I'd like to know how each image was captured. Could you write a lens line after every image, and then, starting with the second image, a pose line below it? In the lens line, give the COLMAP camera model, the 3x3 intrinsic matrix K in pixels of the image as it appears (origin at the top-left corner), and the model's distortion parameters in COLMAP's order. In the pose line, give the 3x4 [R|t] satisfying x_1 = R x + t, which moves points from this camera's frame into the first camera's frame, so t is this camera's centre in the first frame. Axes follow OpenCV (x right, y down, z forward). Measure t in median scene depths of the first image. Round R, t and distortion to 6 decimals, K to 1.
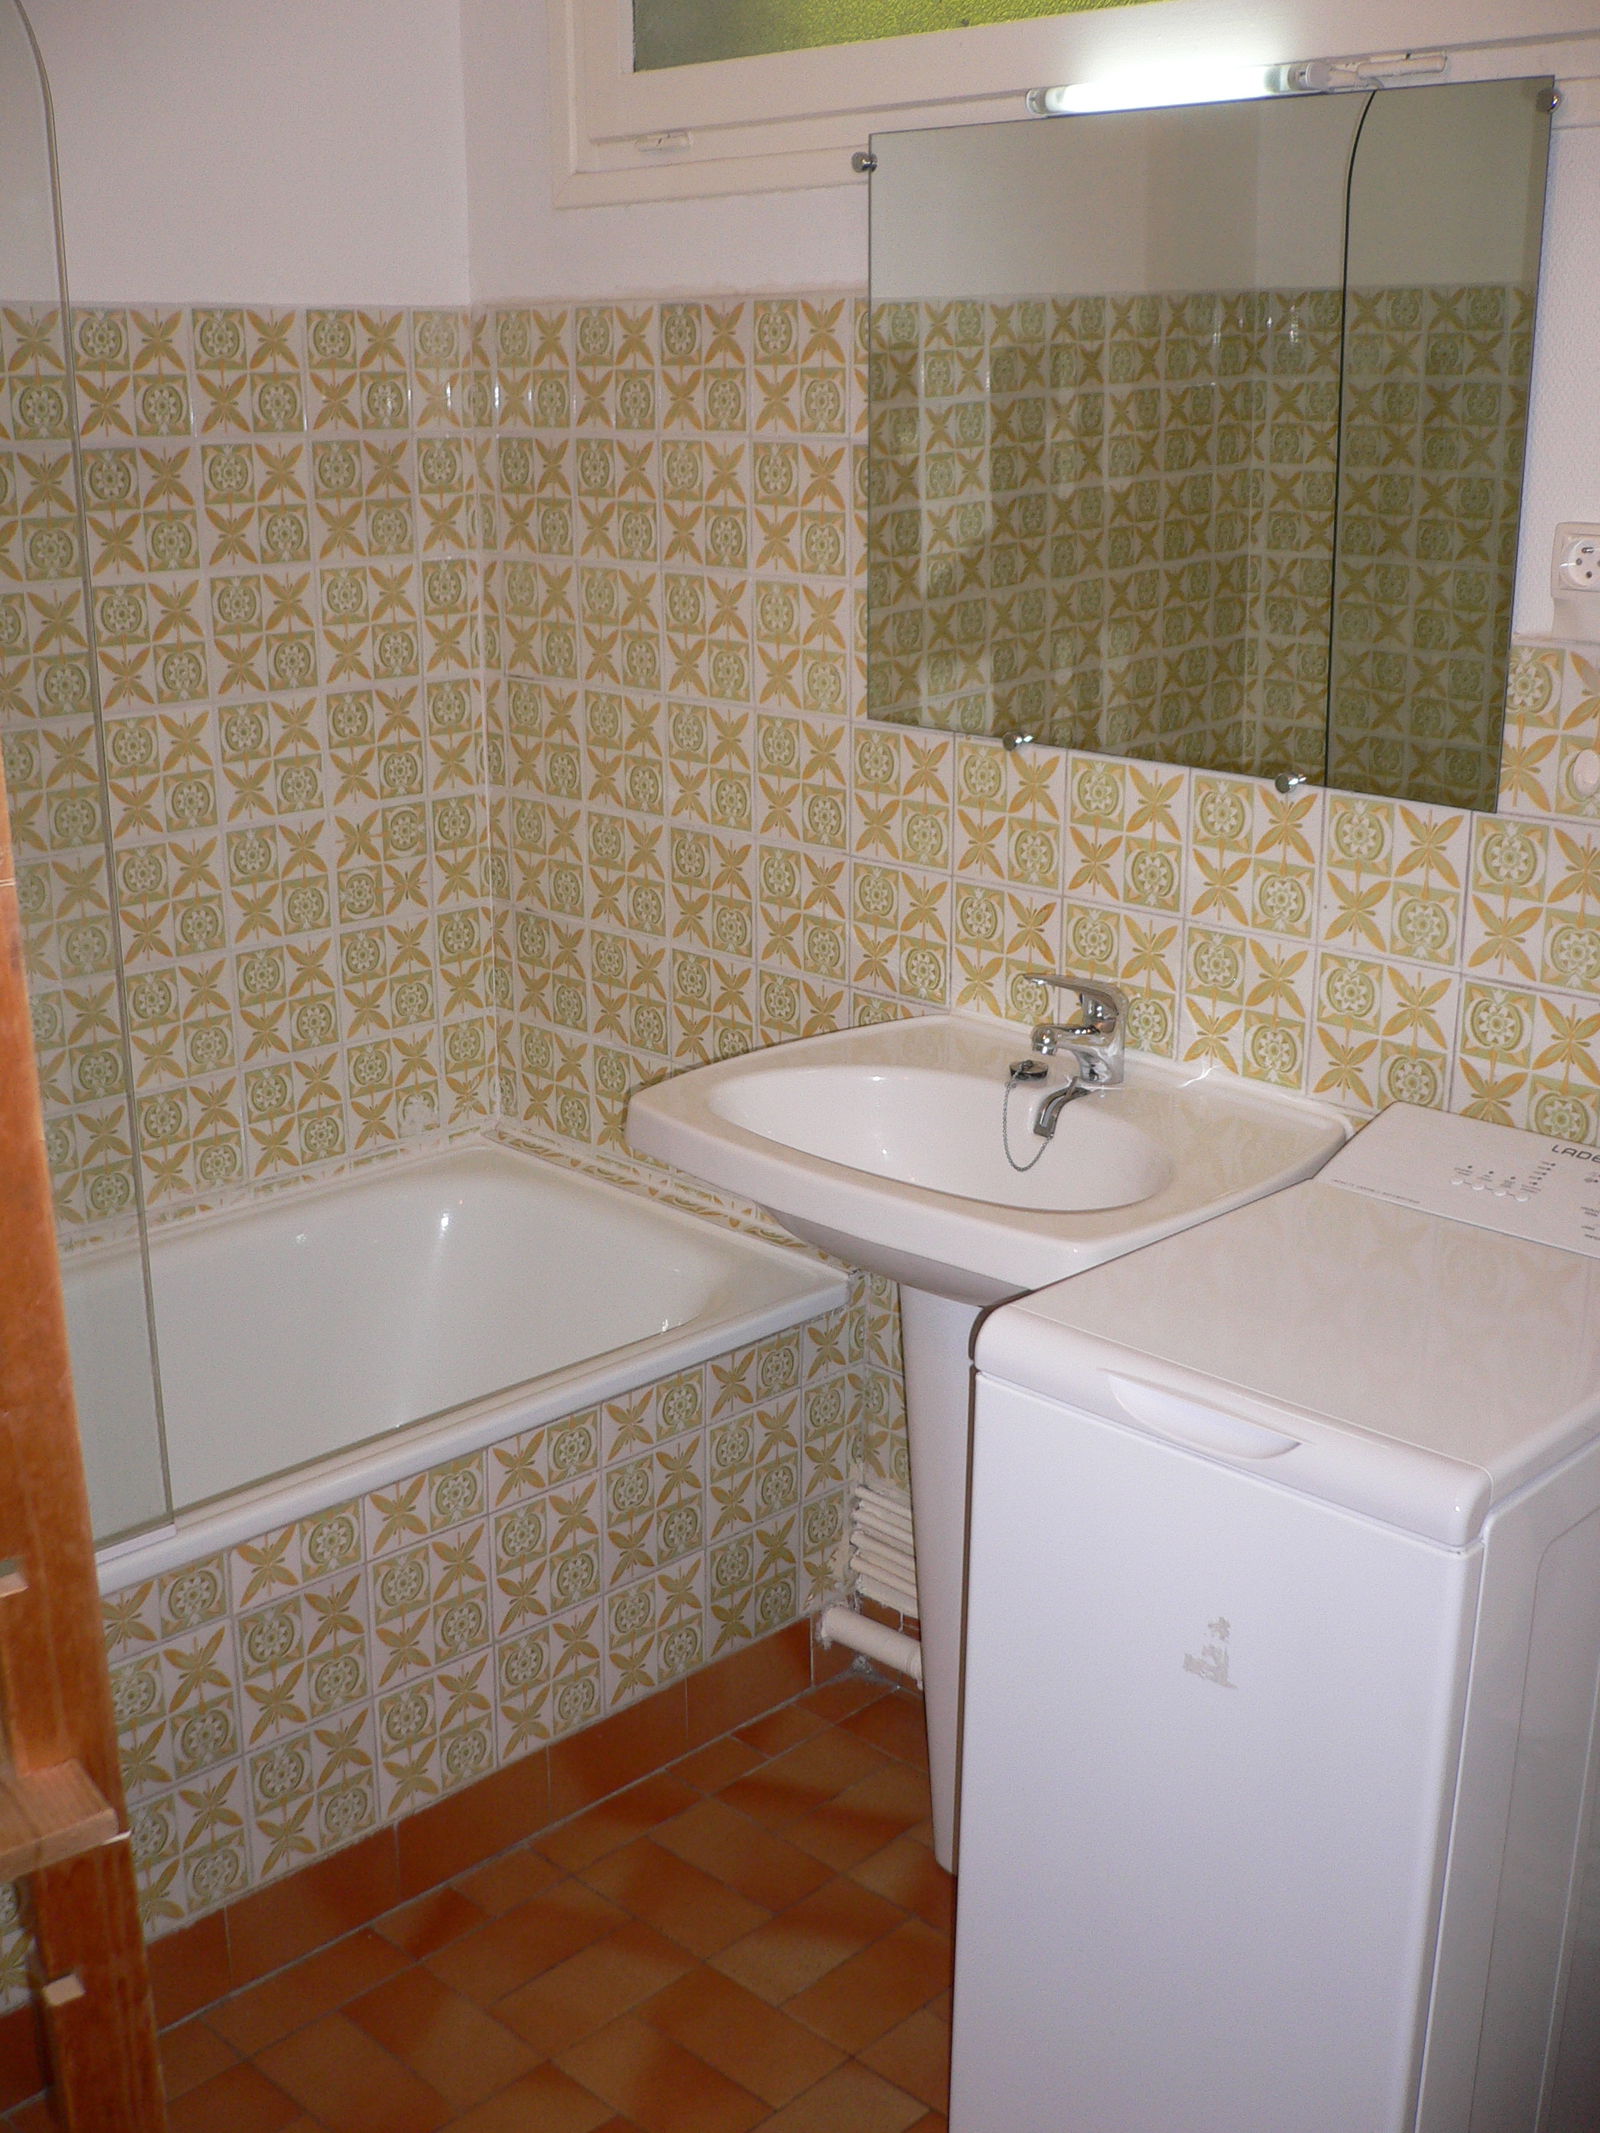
lens RADIAL K [[2320.7, 0, 800.7], [0, 2320.7, 1064.0], [0, 0, 1]] dist [-0.046892, 0.000000]
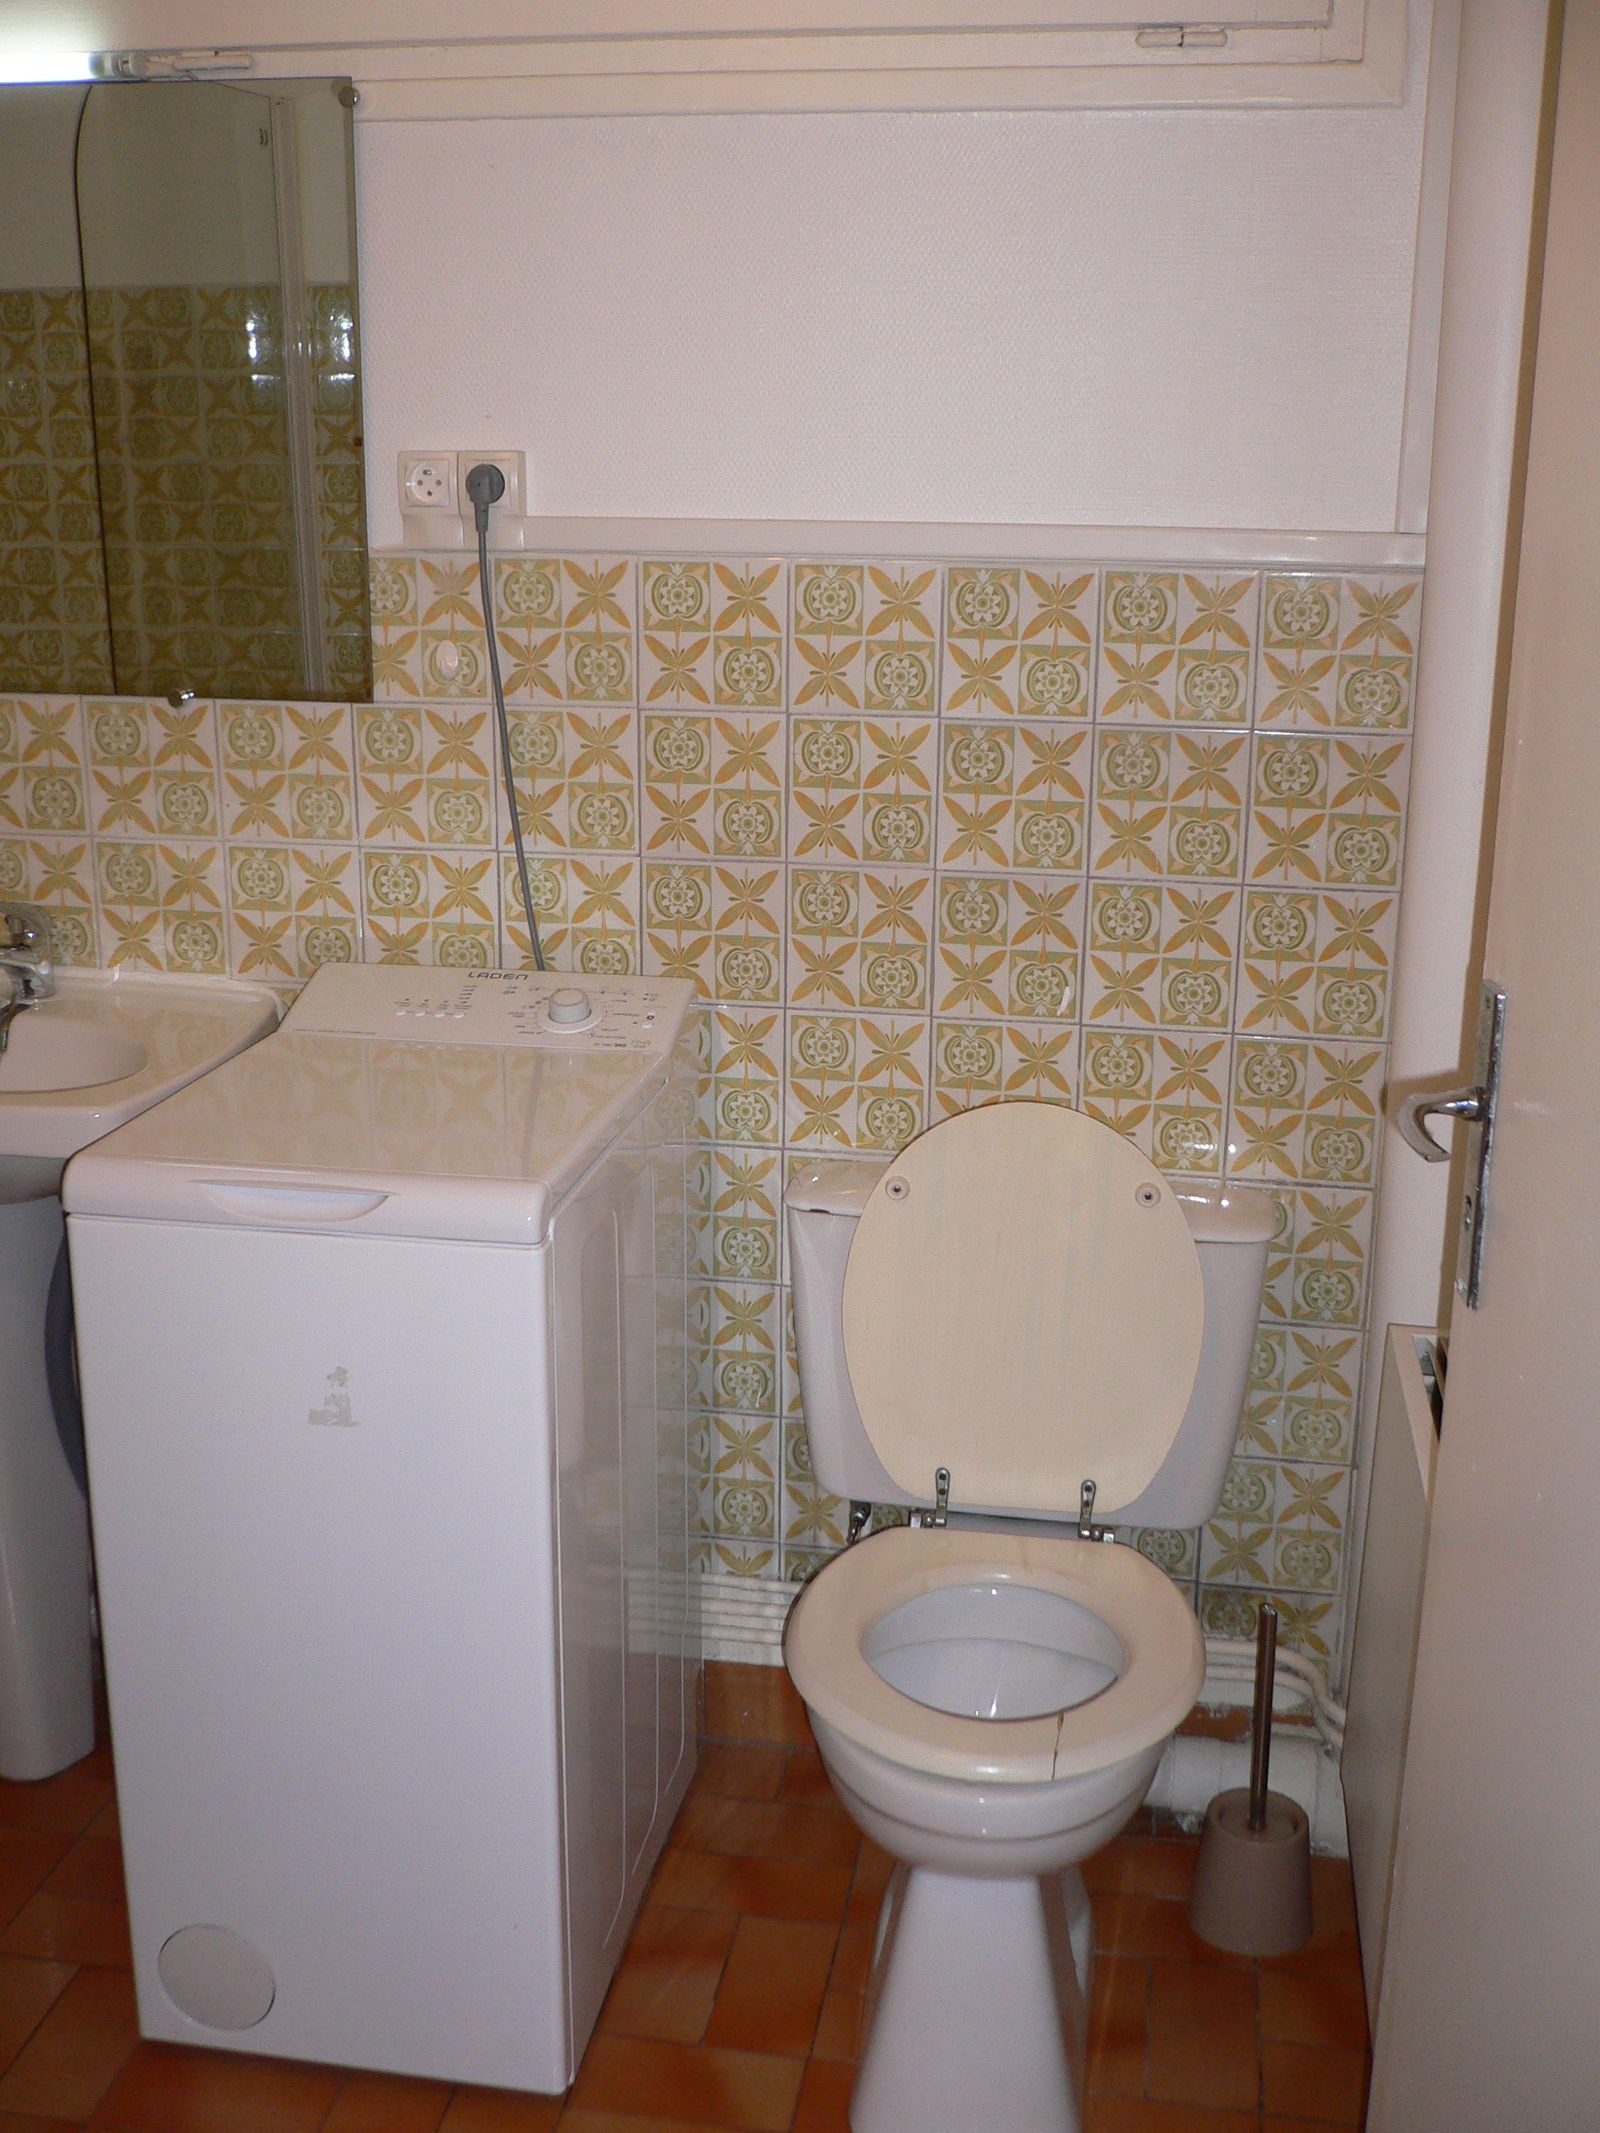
lens RADIAL K [[2320.7, 0, 796.6], [0, 2320.7, 1068.8], [0, 0, 1]] dist [-0.046892, 0.000000]
pose [[0.821595, -0.150052, 0.549969, -0.189986], [0.160478, 0.986600, 0.029445, 0.072144], [-0.547018, 0.064066, 0.834666, -0.084929]]
